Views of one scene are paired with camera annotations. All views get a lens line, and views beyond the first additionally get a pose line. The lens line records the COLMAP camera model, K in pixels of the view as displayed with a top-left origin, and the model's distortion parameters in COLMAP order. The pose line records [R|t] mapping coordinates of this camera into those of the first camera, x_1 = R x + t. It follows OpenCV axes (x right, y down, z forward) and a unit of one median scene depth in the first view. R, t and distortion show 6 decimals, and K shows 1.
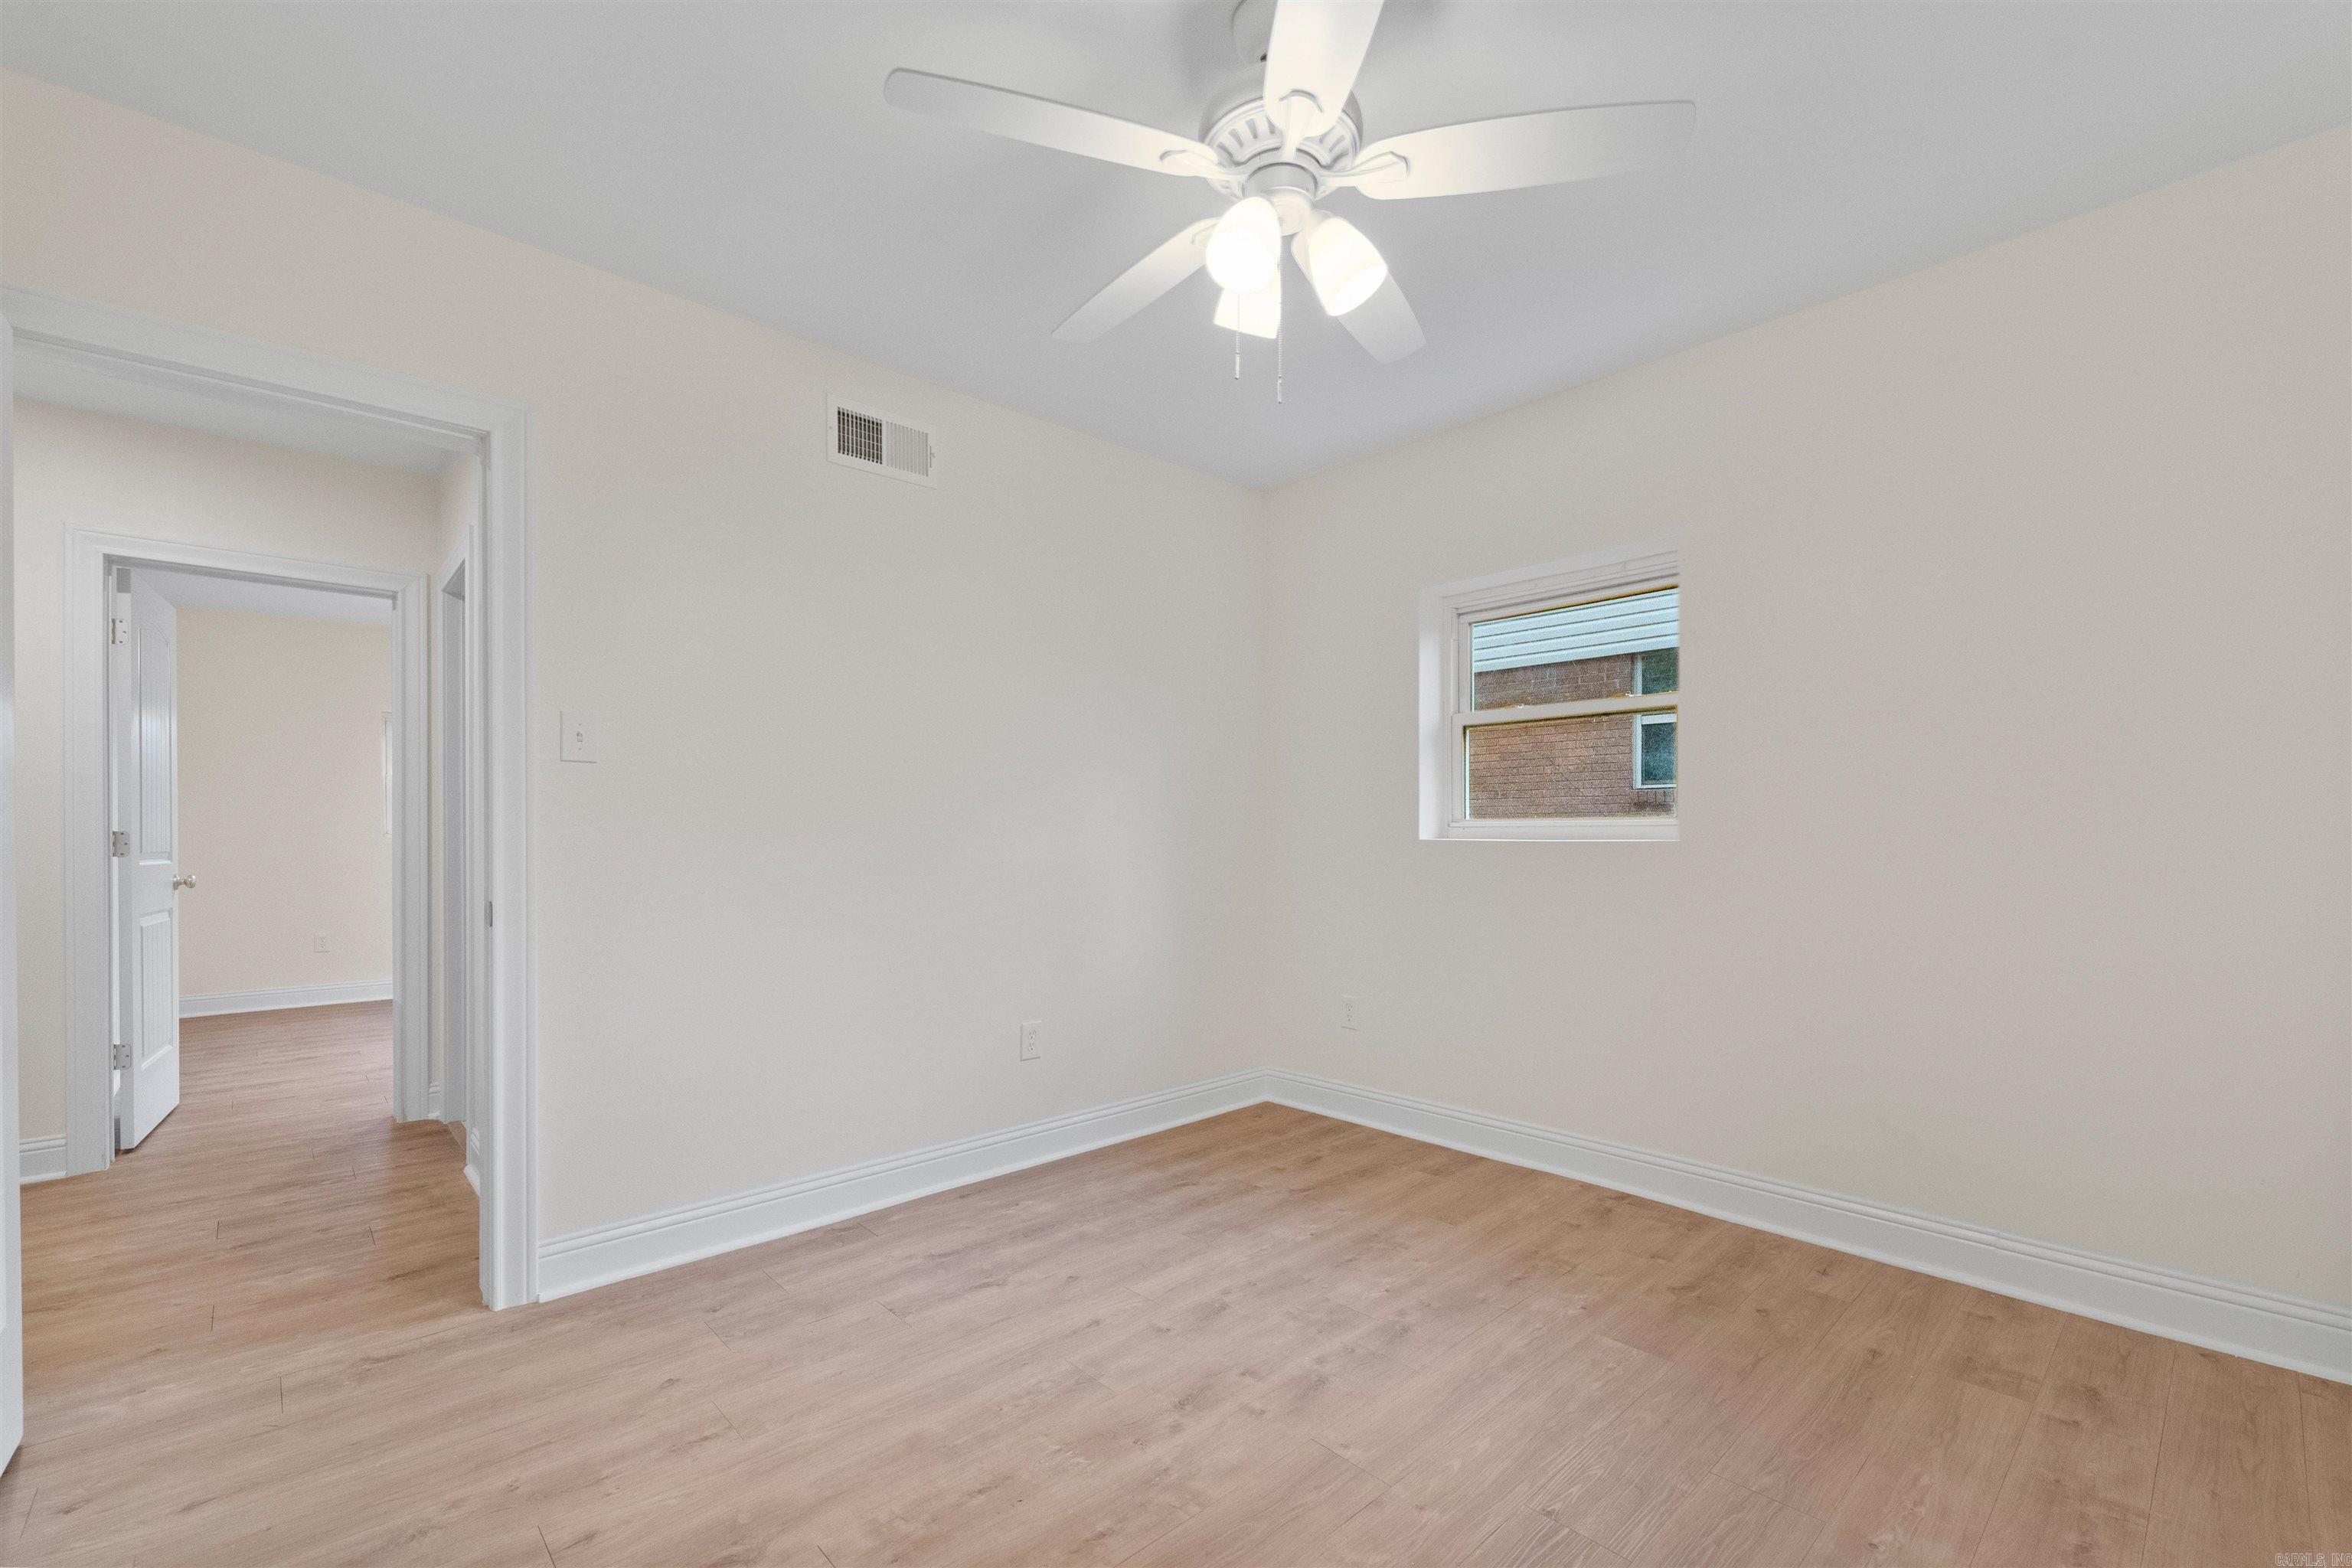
lens RADIAL K [[972.2, 0, 1184.7], [0, 972.2, 777.4], [0, 0, 1]] dist [0.001059, -0.003458]
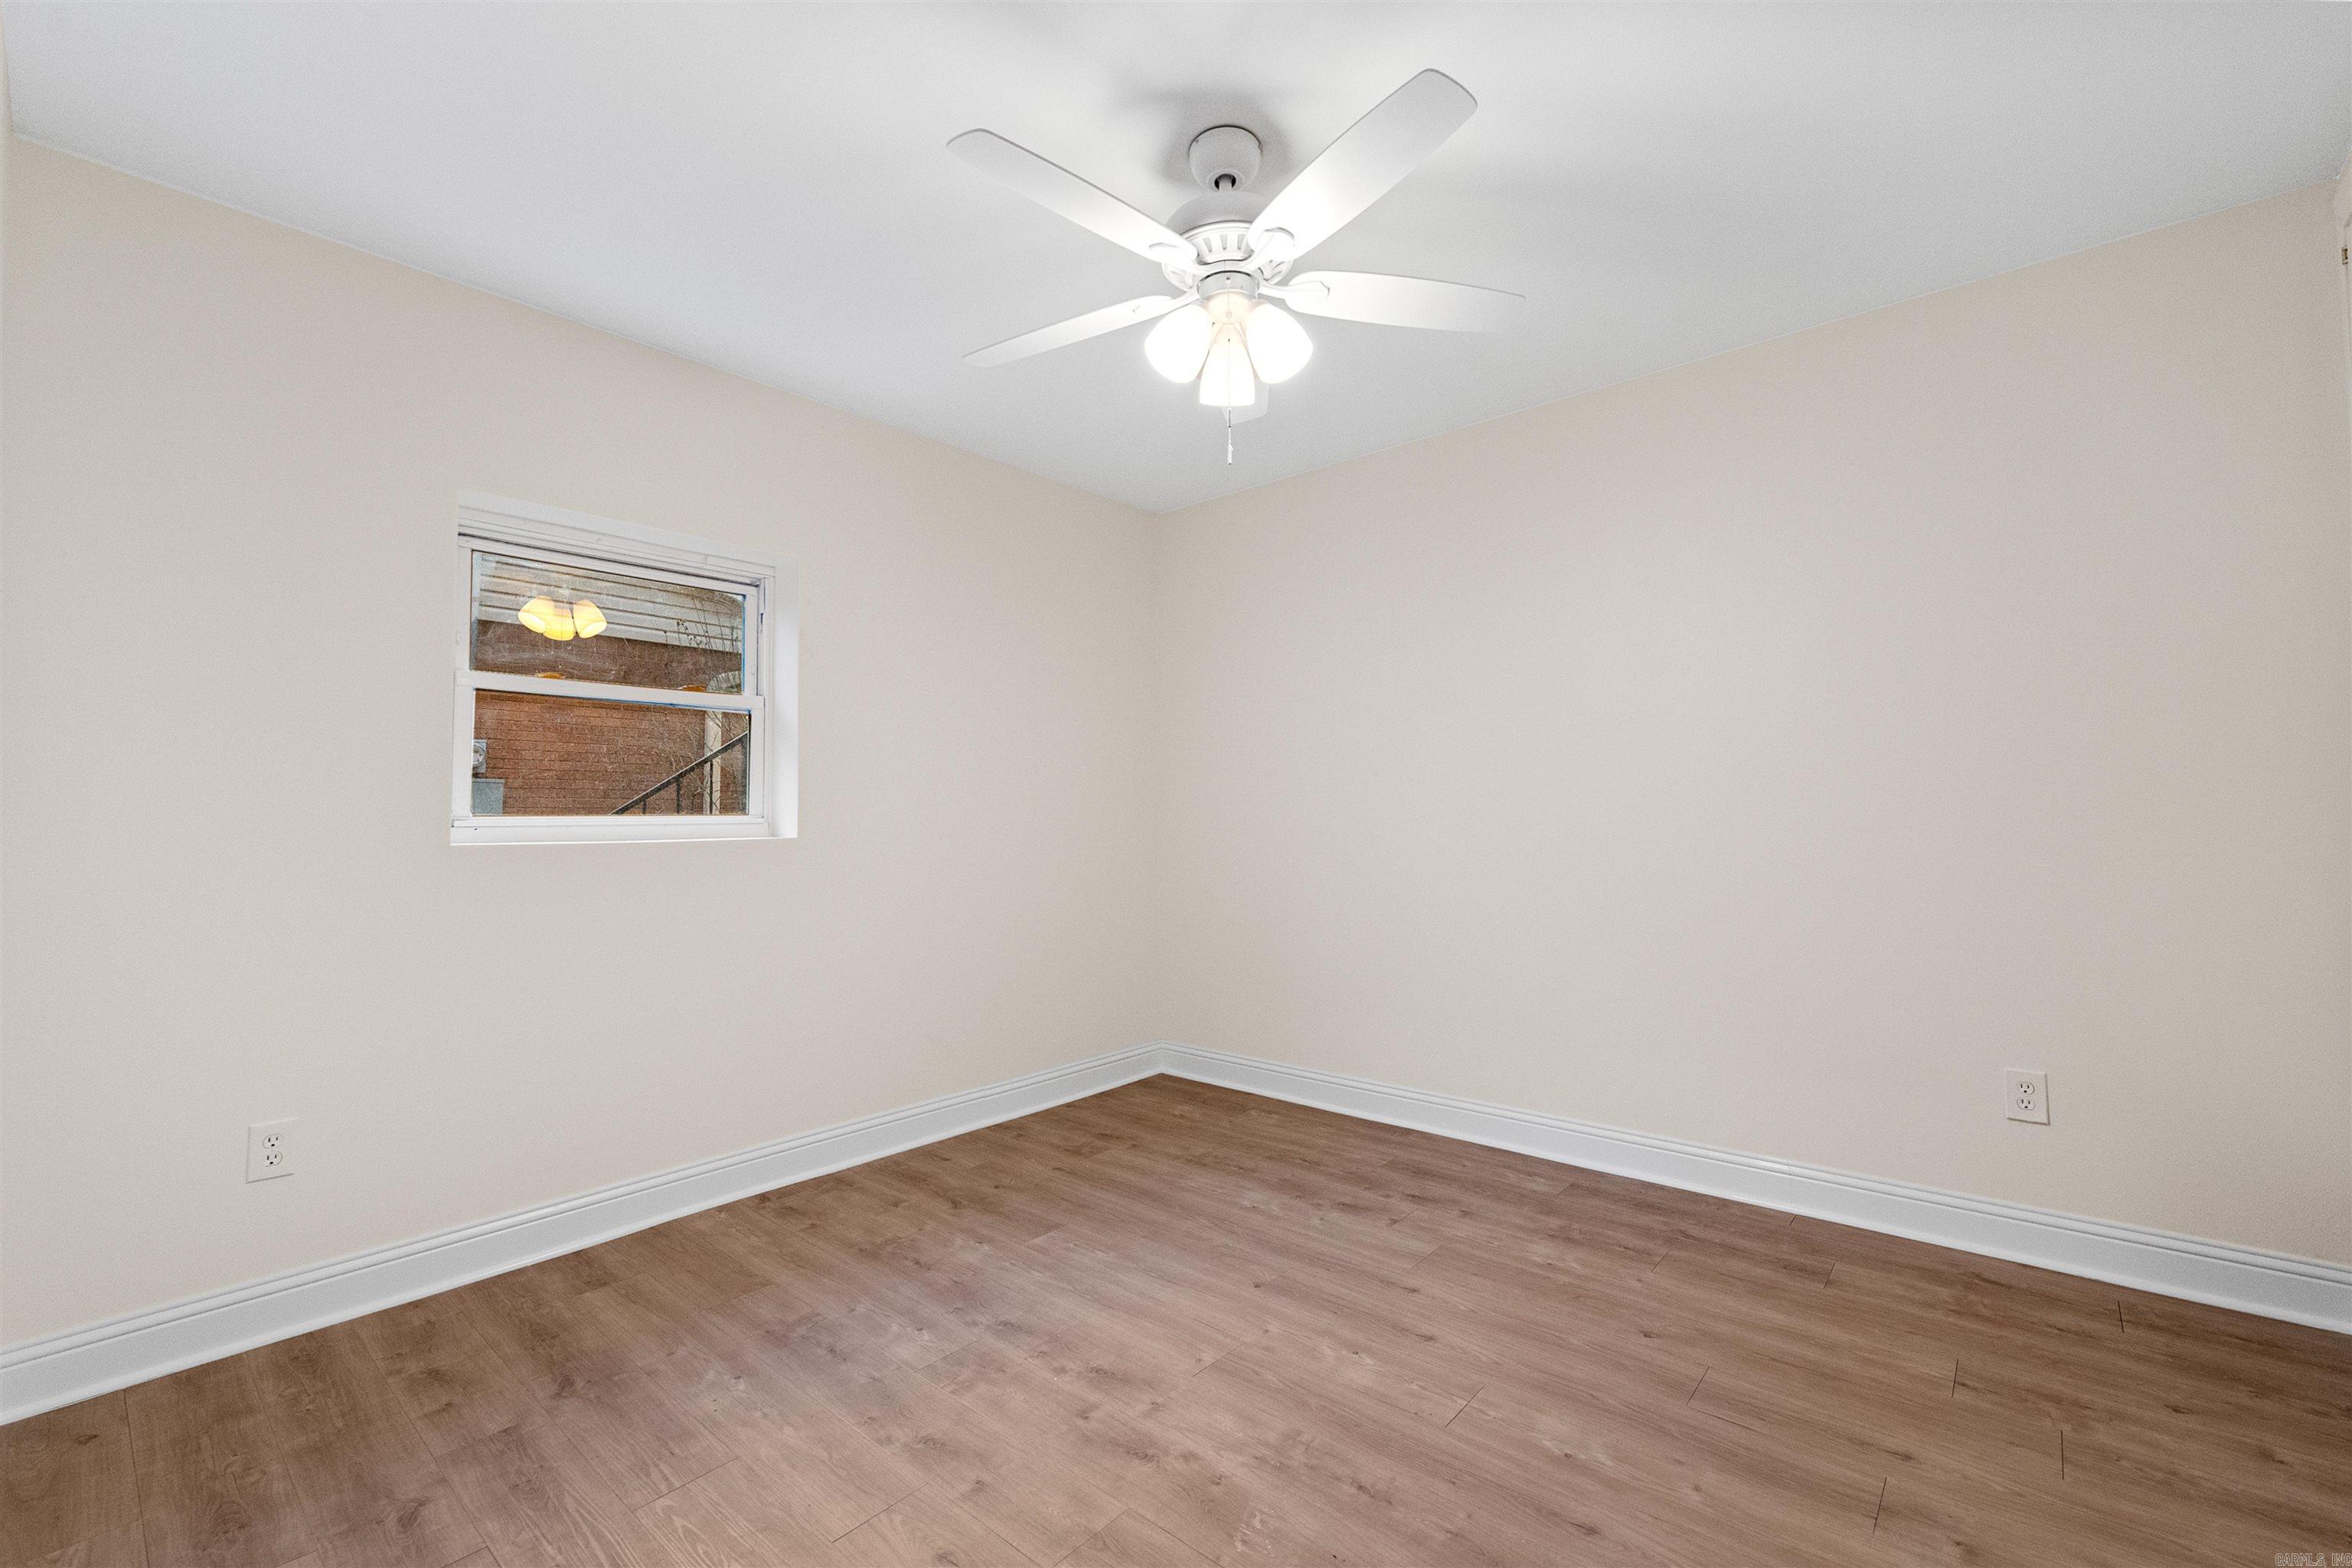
lens RADIAL K [[989.3, 0, 1165.3], [0, 989.3, 750.8], [0, 0, 1]] dist [-0.000808, -0.004376]
pose [[-0.097076, 0.075052, 0.992443, -0.760078], [-0.040963, 0.996007, -0.079329, 0.049584], [-0.994434, -0.048354, -0.093614, 0.865062]]
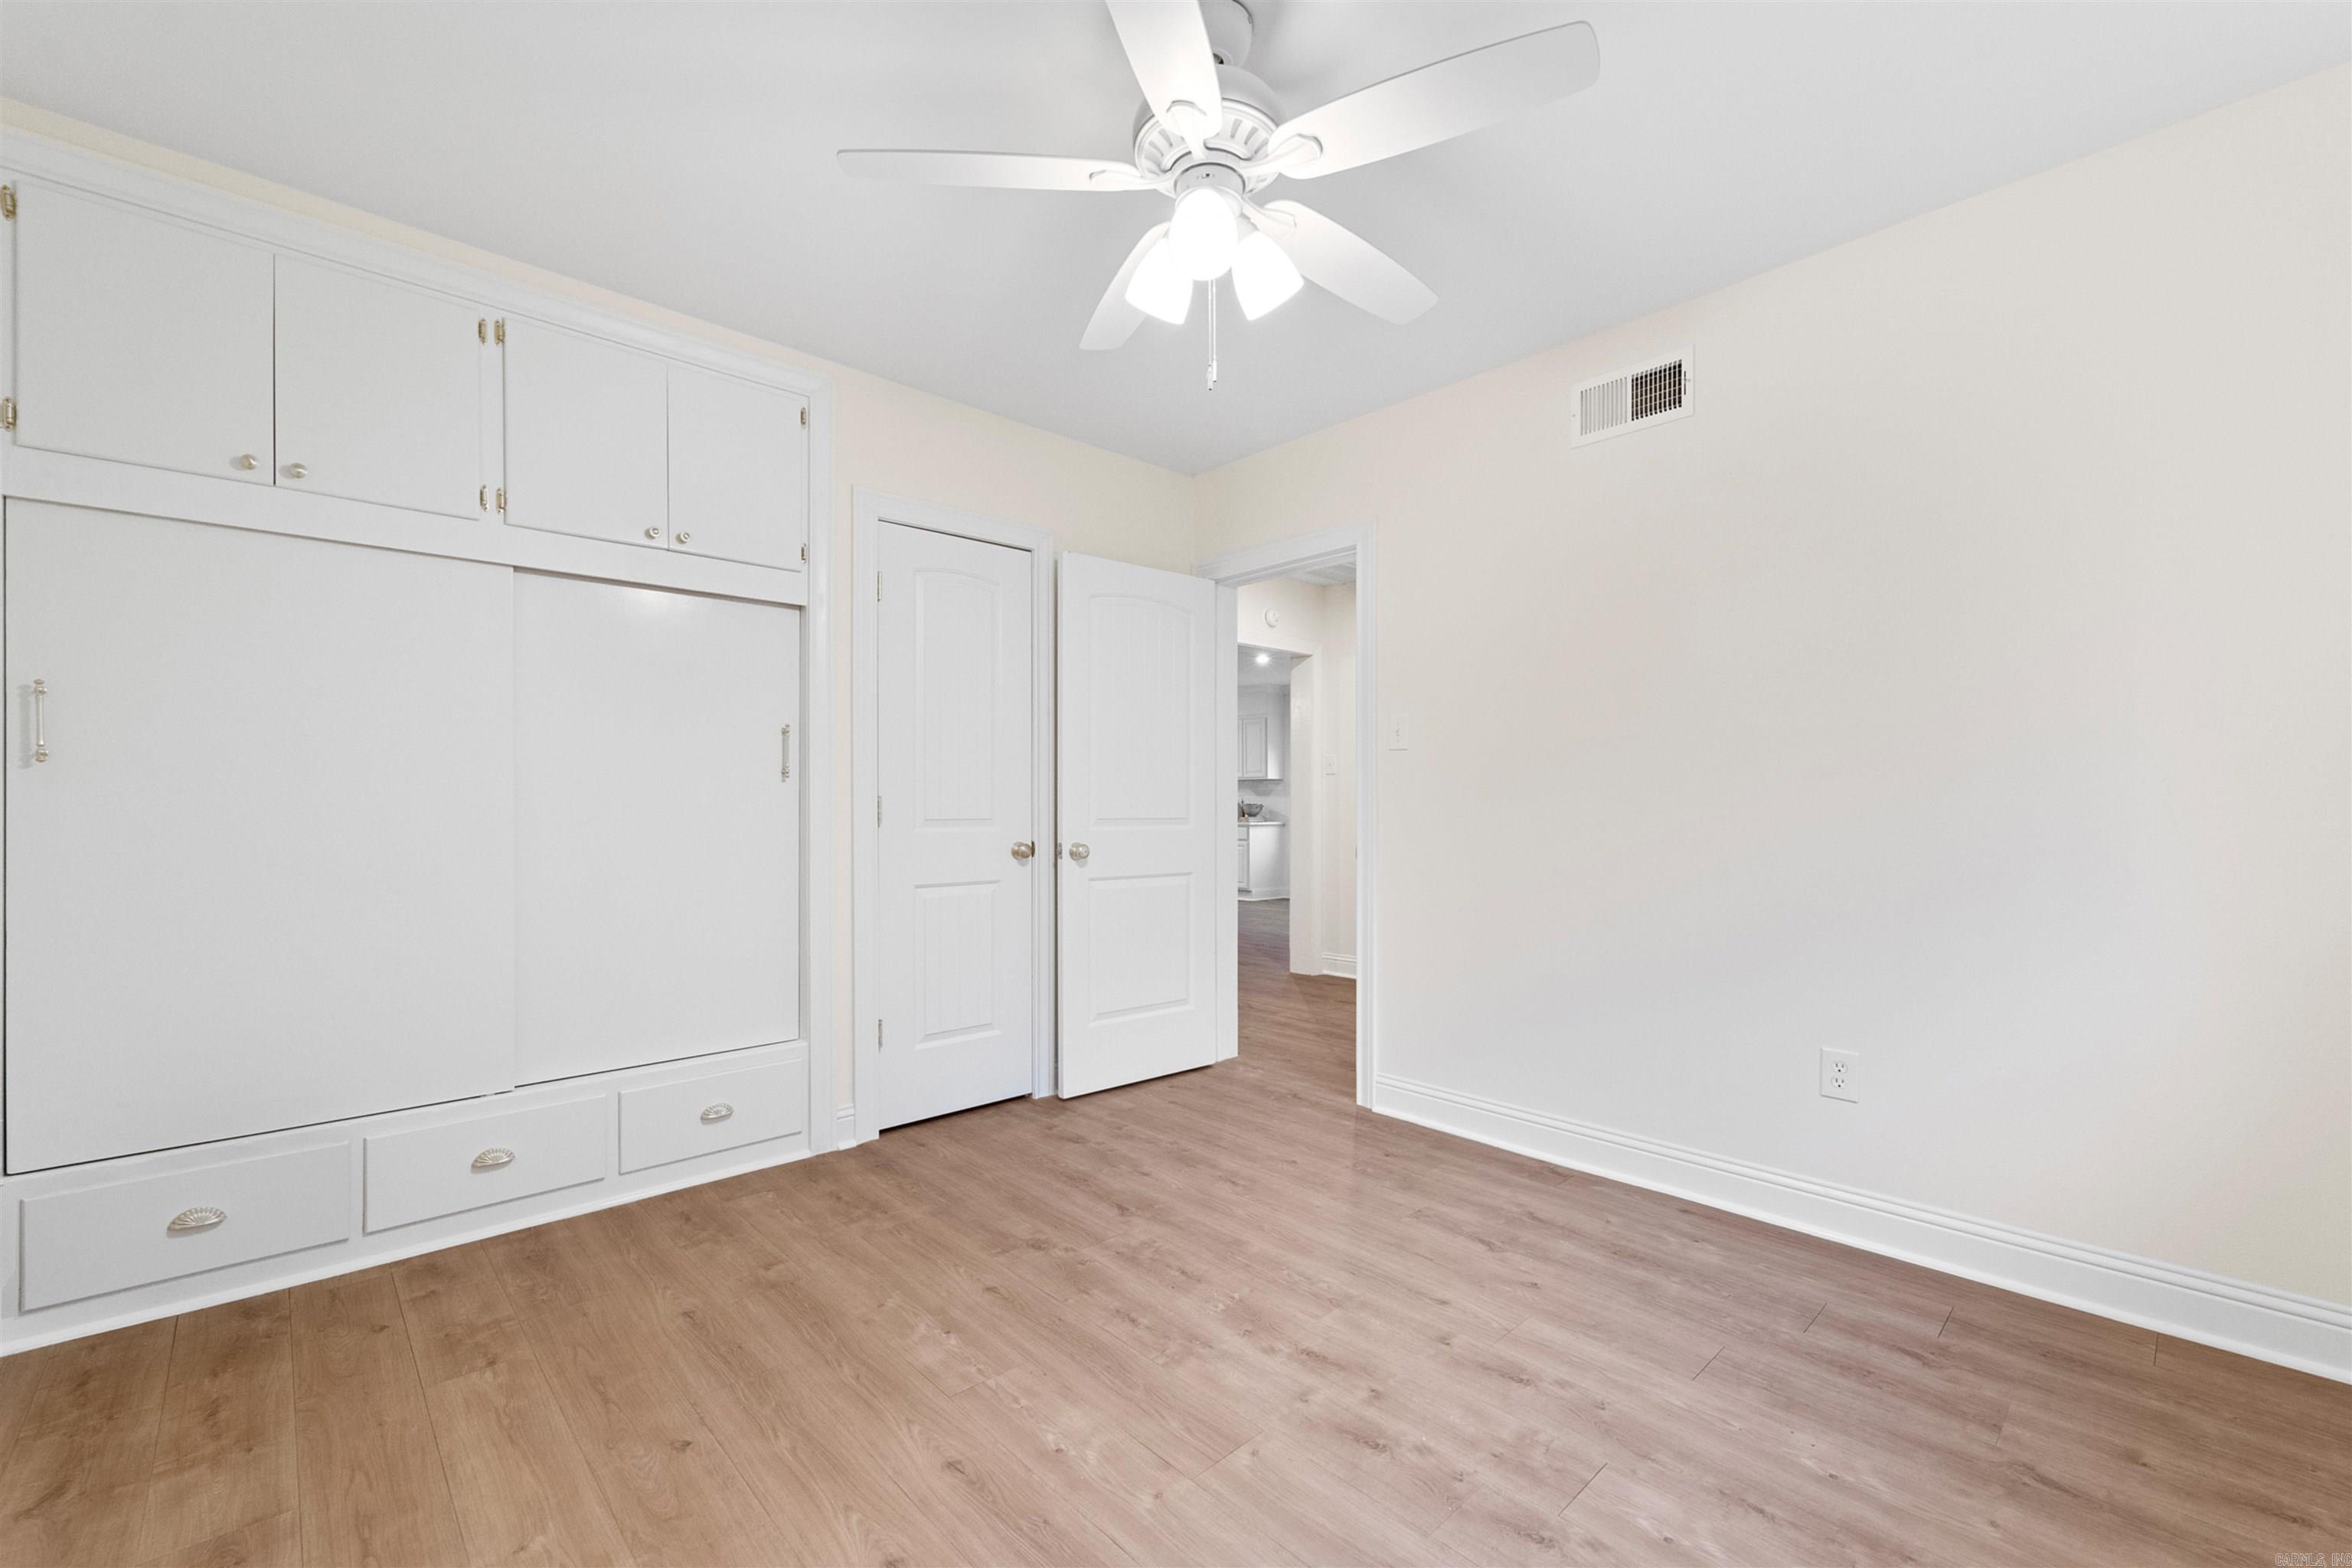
lens RADIAL K [[972.2, 0, 1184.7], [0, 972.2, 777.4], [0, 0, 1]] dist [0.001059, -0.003458]
pose [[0.018112, -0.019312, -0.999649, 0.807348], [0.053606, 0.998394, -0.018316, 0.042125], [0.998398, -0.053256, 0.019118, 0.694753]]
